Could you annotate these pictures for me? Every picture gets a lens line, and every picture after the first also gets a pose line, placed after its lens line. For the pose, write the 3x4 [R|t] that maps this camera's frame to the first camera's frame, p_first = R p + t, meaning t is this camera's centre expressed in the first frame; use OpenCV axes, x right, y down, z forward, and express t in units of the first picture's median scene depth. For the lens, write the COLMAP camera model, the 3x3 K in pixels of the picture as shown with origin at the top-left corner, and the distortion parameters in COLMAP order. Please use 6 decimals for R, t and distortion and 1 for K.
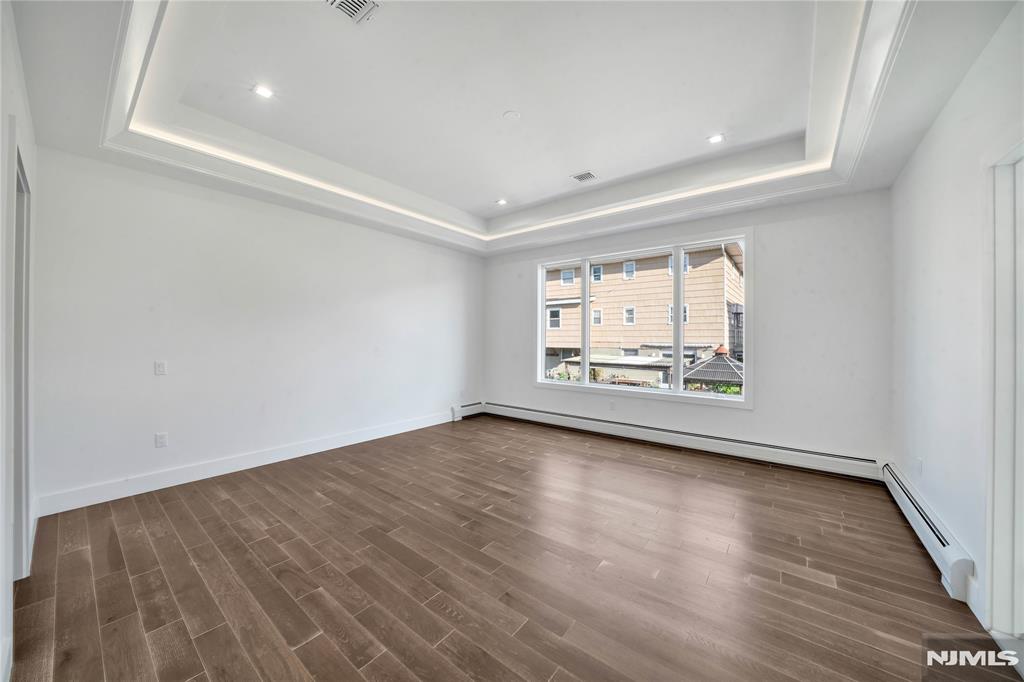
lens RADIAL K [[352.7, 0, 506.7], [0, 352.7, 338.1], [0, 0, 1]] dist [-0.017843, 0.000998]
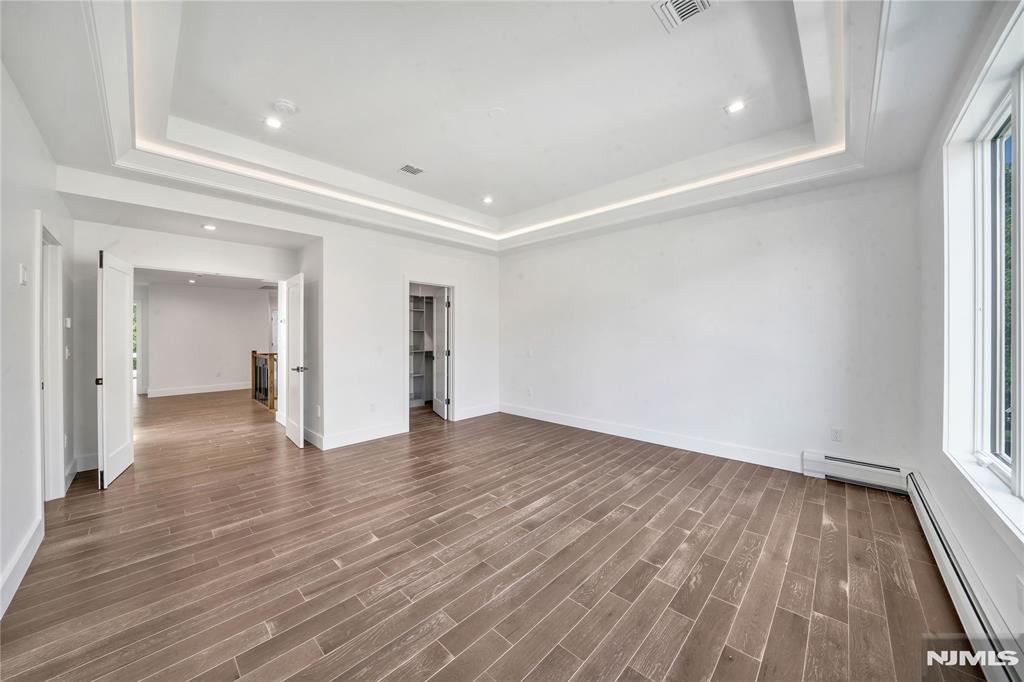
lens RADIAL K [[352.7, 0, 508.0], [0, 352.7, 336.5], [0, 0, 1]] dist [-0.017843, 0.000998]
pose [[-0.074608, -0.005606, -0.997197, 0.779664], [-0.000833, 0.999984, -0.005559, 0.005160], [0.997213, 0.000415, -0.074611, 0.871448]]
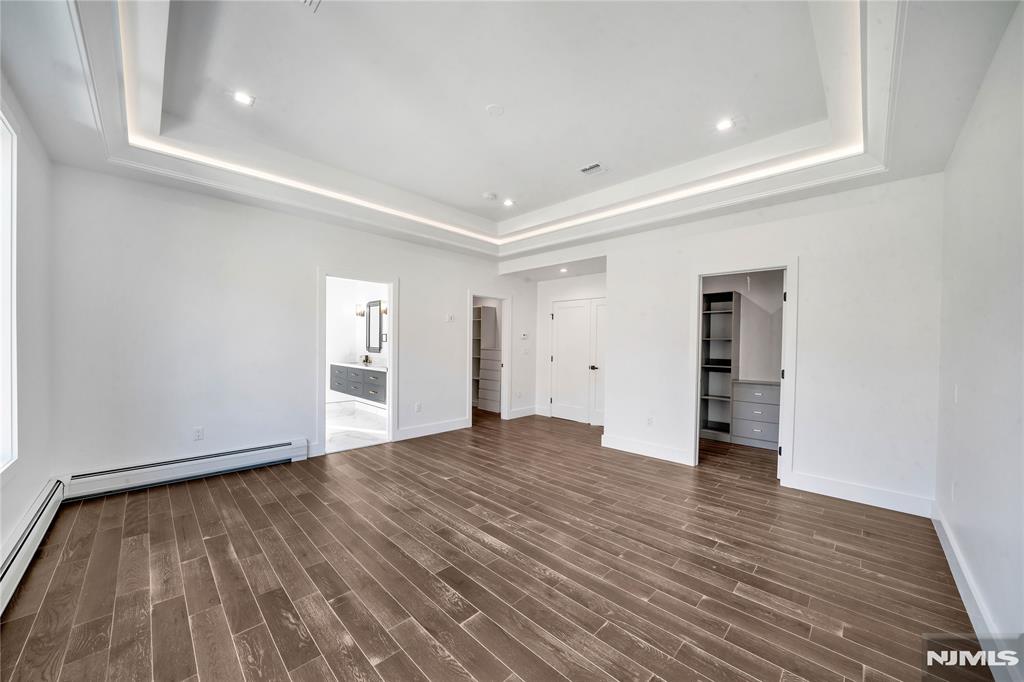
lens RADIAL K [[378.4, 0, 517.2], [0, 378.4, 349.6], [0, 0, 1]] dist [-0.012331, 0.000202]
pose [[-0.995907, -0.019519, 0.088254, -0.116588], [-0.017754, 0.999627, 0.020736, -0.005502], [-0.088626, 0.019085, -0.995882, 1.585915]]
